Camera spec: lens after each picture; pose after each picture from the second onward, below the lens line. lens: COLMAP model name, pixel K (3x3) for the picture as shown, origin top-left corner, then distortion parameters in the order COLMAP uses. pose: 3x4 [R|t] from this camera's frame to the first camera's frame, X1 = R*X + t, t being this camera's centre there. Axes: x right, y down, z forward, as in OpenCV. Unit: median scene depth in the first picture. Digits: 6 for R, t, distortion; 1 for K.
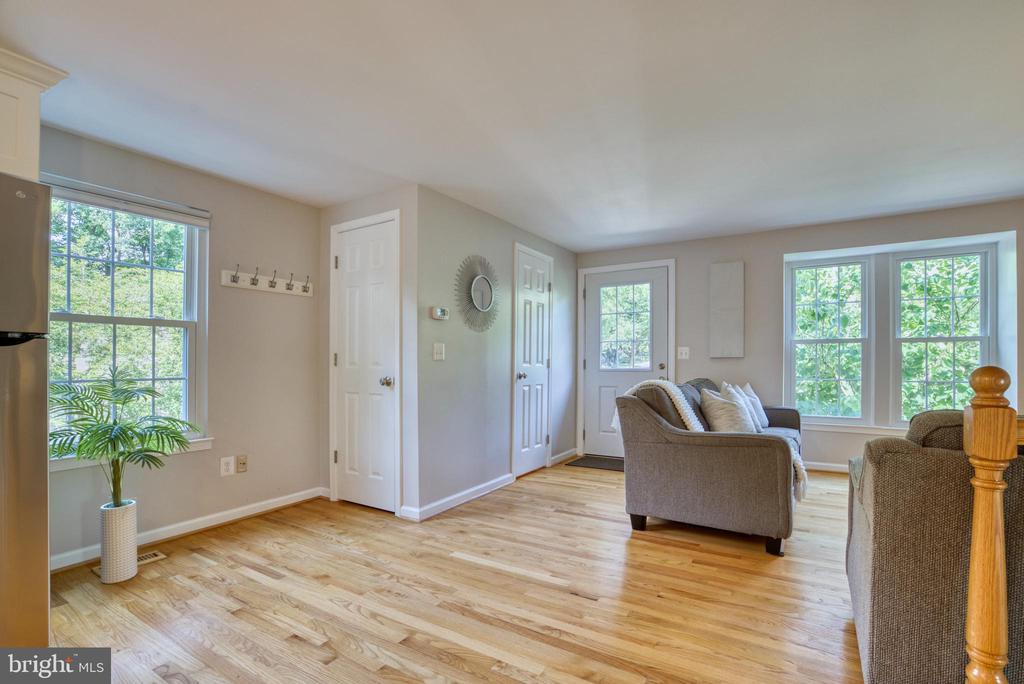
lens RADIAL K [[491.2, 0, 514.0], [0, 491.2, 354.6], [0, 0, 1]] dist [-0.000888, -0.000050]
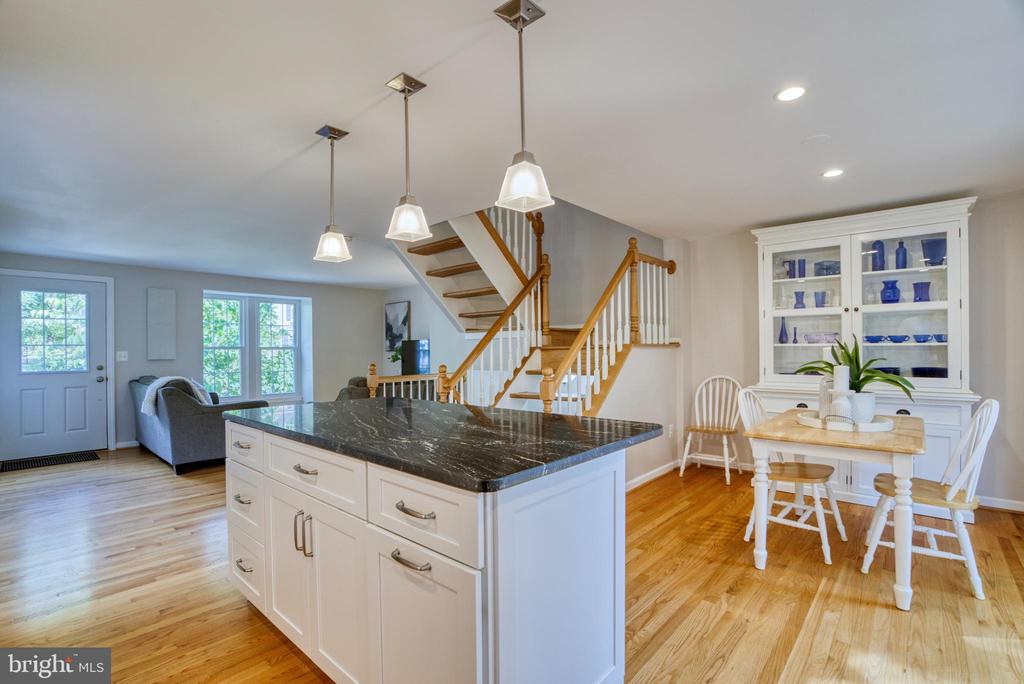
lens RADIAL K [[491.2, 0, 514.0], [0, 491.2, 354.6], [0, 0, 1]] dist [-0.000888, -0.000050]
pose [[0.179315, -0.003990, 0.983784, -0.727272], [0.004720, 0.999984, 0.003195, -0.006853], [-0.983780, 0.004070, 0.179331, -0.192243]]
